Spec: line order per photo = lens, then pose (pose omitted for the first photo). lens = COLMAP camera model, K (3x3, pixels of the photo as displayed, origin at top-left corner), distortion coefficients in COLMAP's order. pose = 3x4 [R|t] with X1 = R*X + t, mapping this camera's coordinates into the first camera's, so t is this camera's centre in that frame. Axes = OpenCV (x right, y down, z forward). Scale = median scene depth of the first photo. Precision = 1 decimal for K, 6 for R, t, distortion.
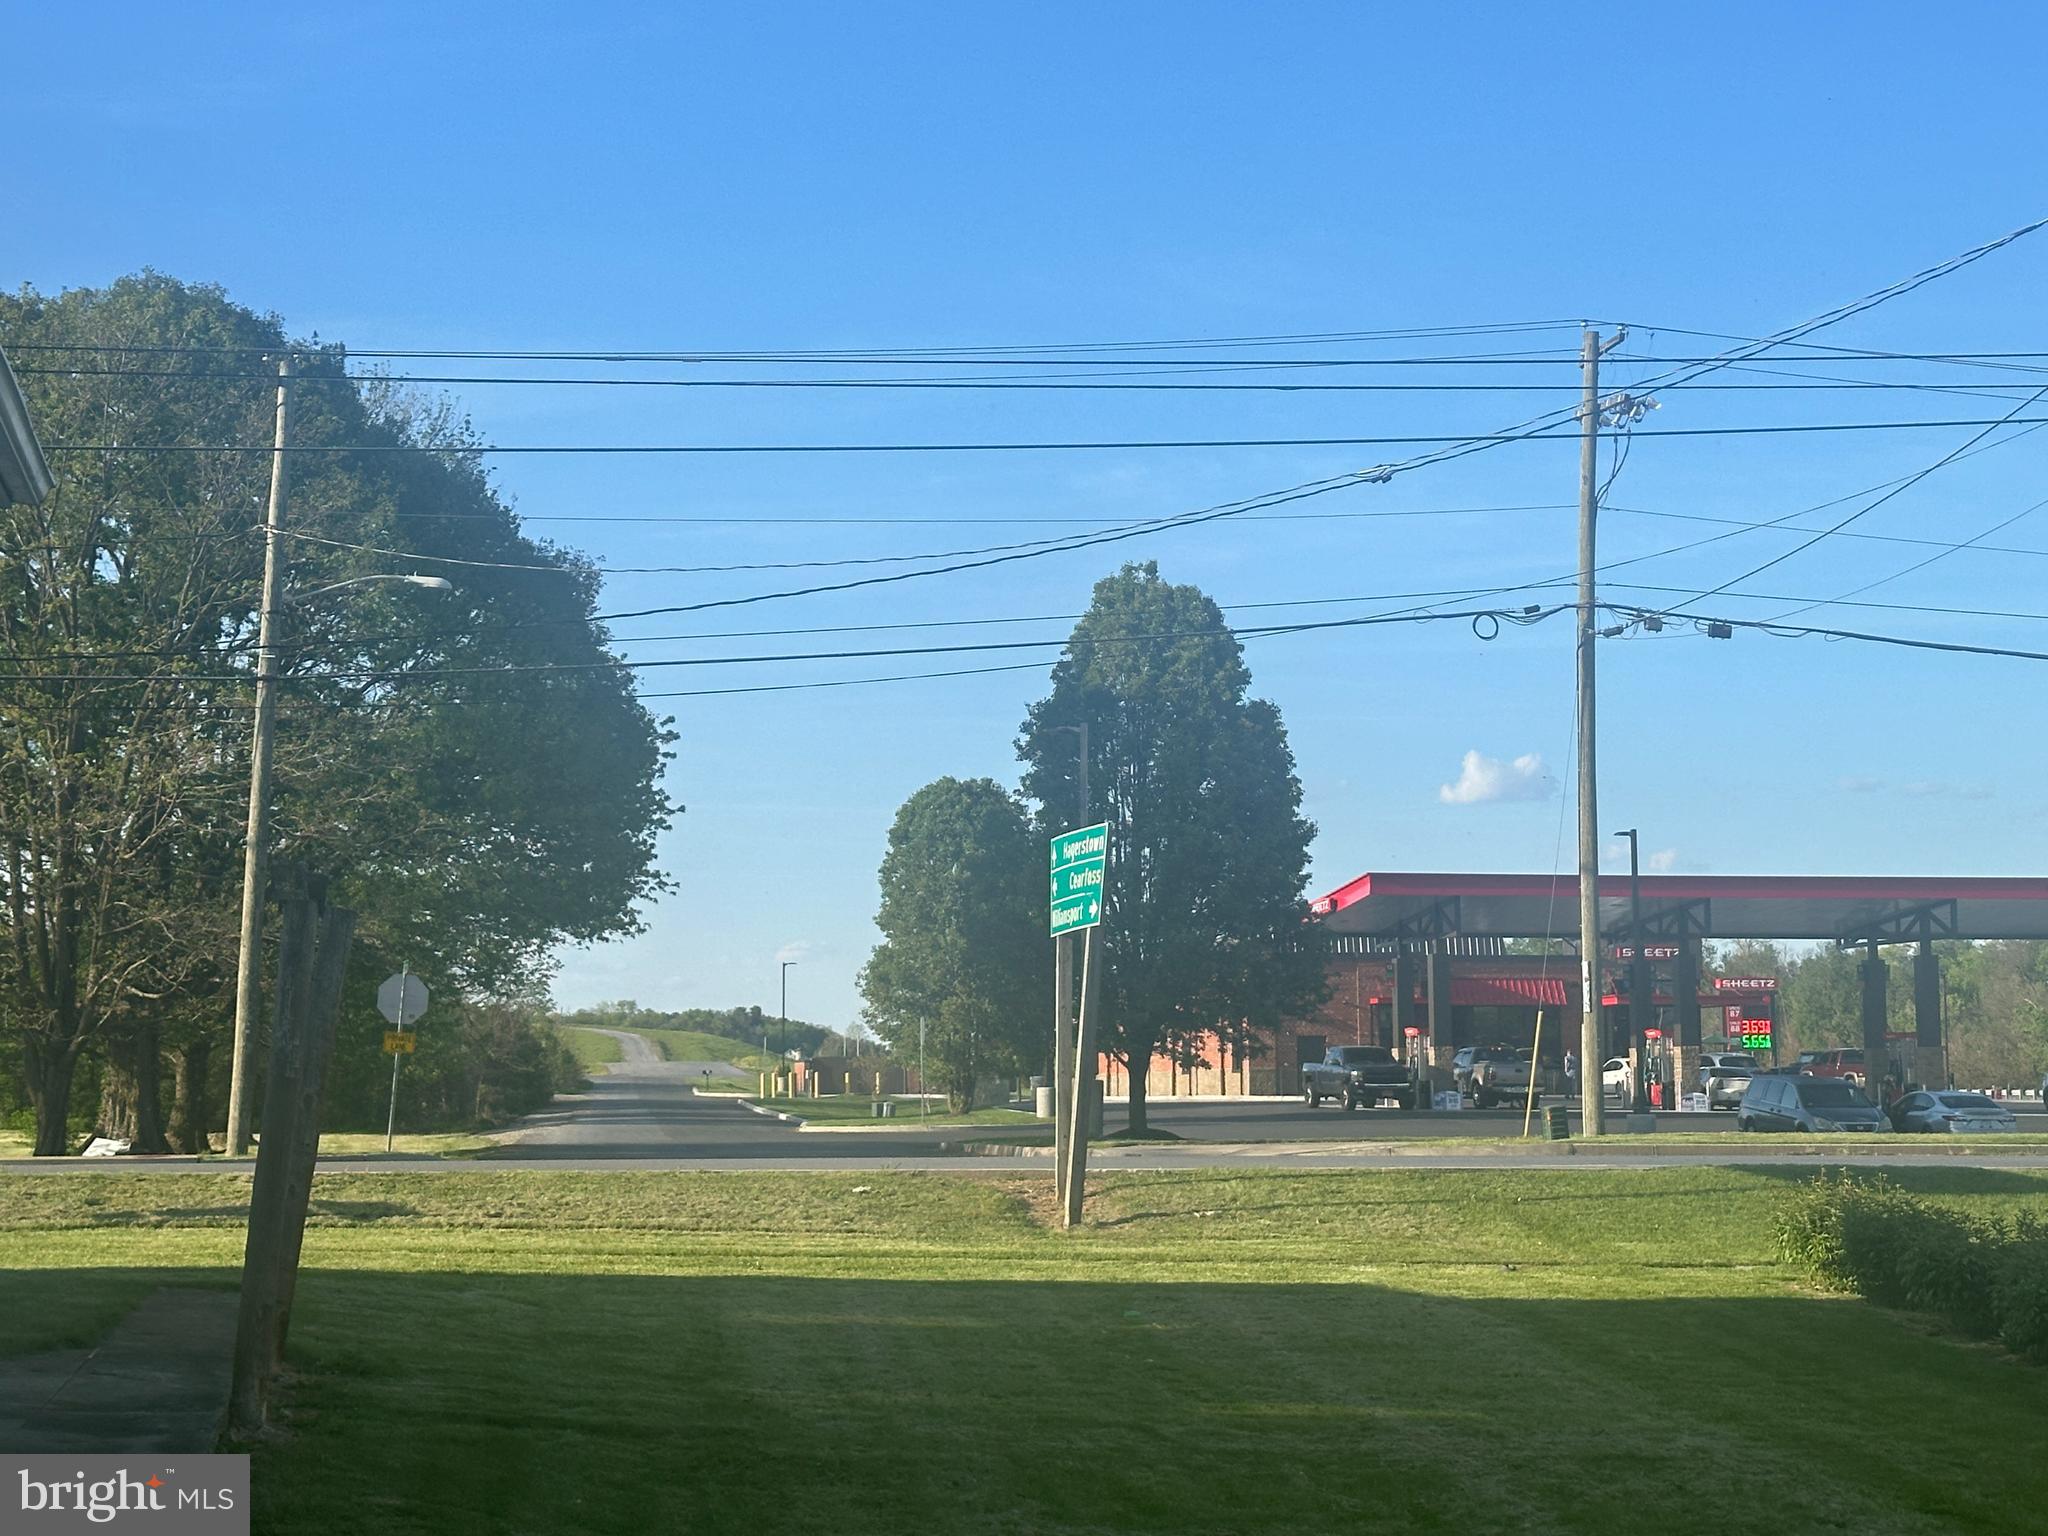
lens RADIAL K [[3503.3, 0, 1024.0], [0, 3503.3, 768.0], [0, 0, 1]] dist [0.090549, 0.242018]
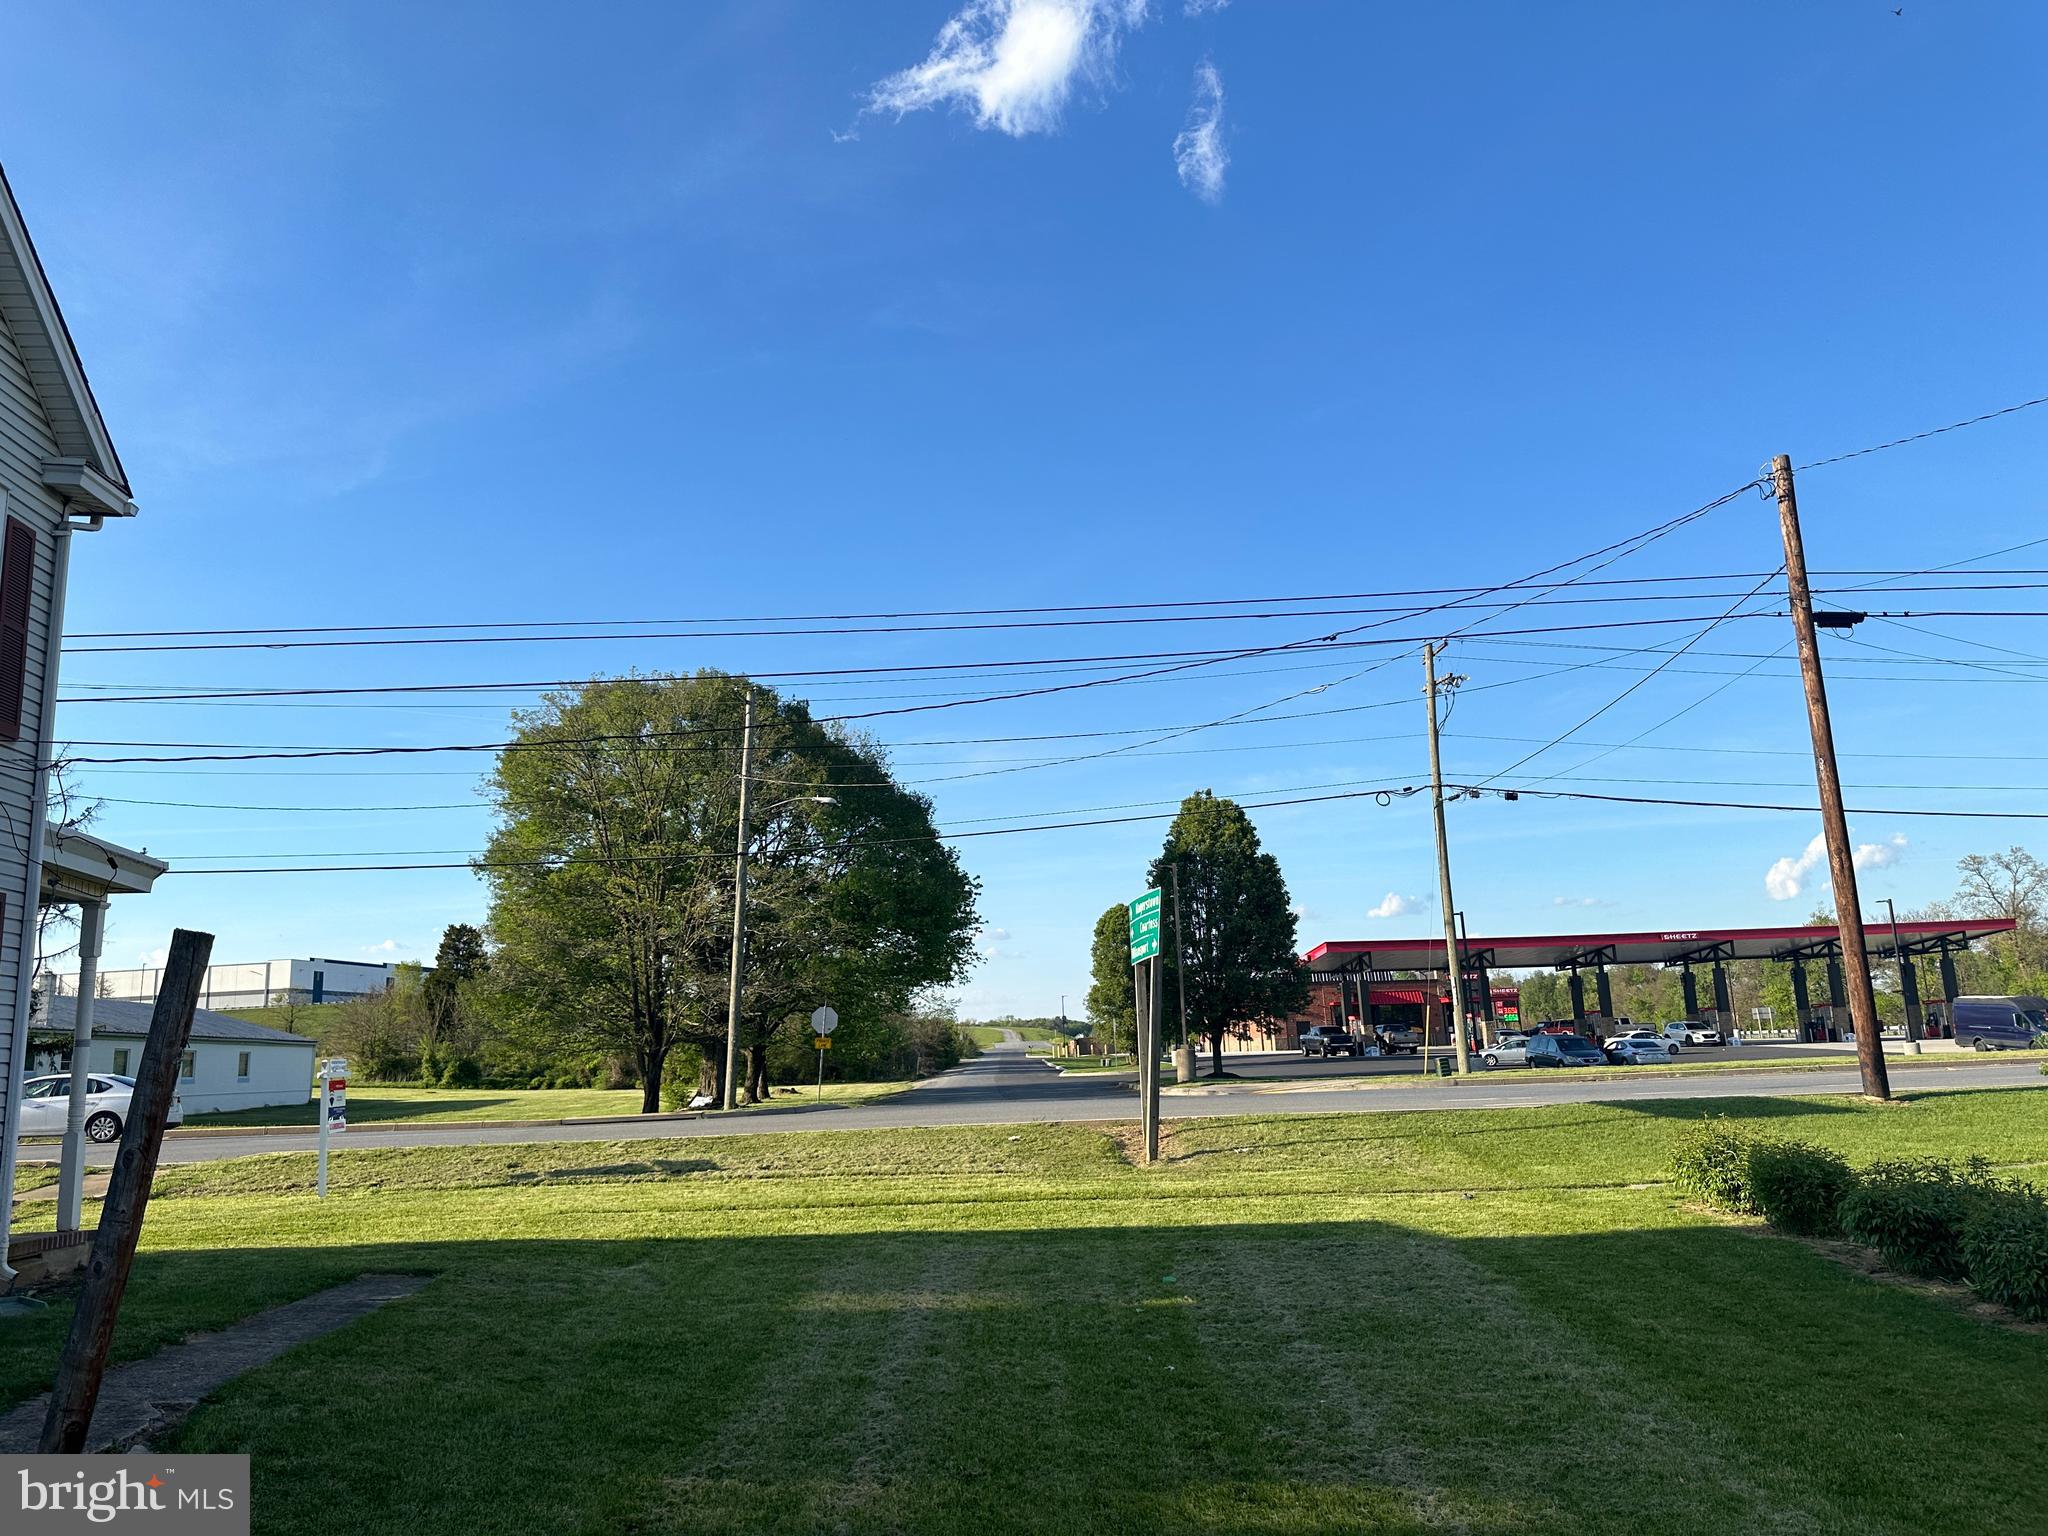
lens RADIAL K [[1442.5, 0, 1033.3], [0, 1442.5, 755.7], [0, 0, 1]] dist [0.187183, -0.413869]
pose [[0.994510, -0.054015, -0.089621, 0.011839], [0.044000, 0.992936, -0.110195, 0.010813], [0.094940, 0.105647, 0.989861, 0.152024]]
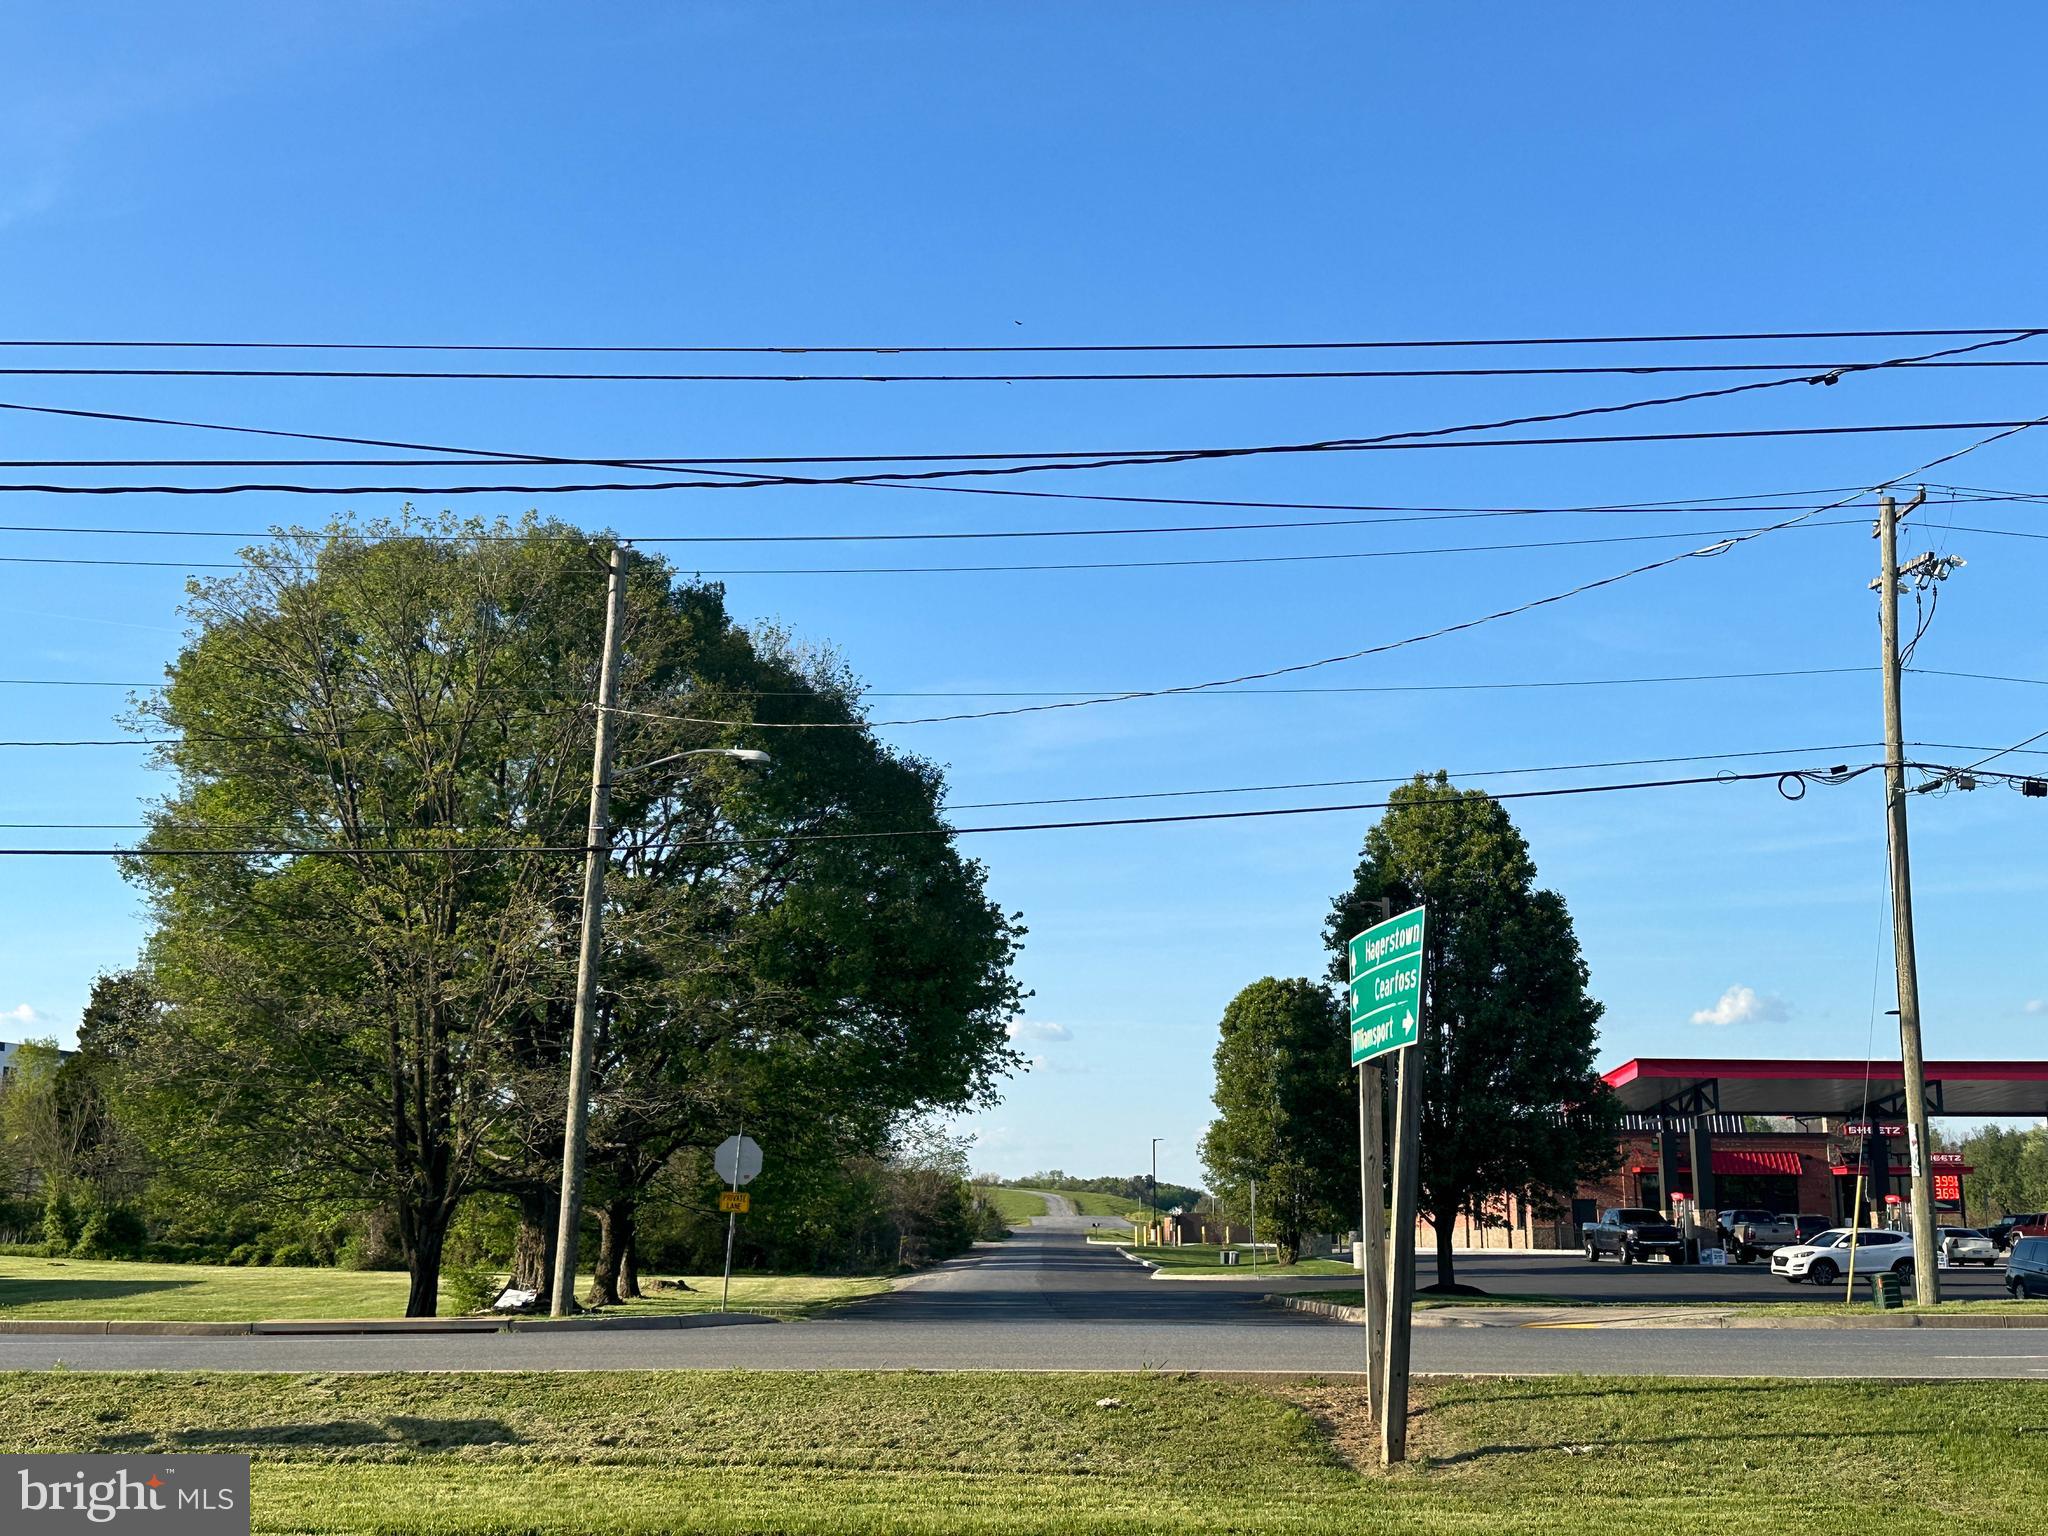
lens RADIAL K [[2476.2, 0, 1007.8], [0, 2476.2, 772.8], [0, 0, 1]] dist [0.204017, -0.471793]
pose [[0.991198, -0.022617, -0.130443, 0.002460], [0.010513, 0.995635, -0.092742, 0.014873], [0.131971, 0.090554, 0.987109, 0.193036]]
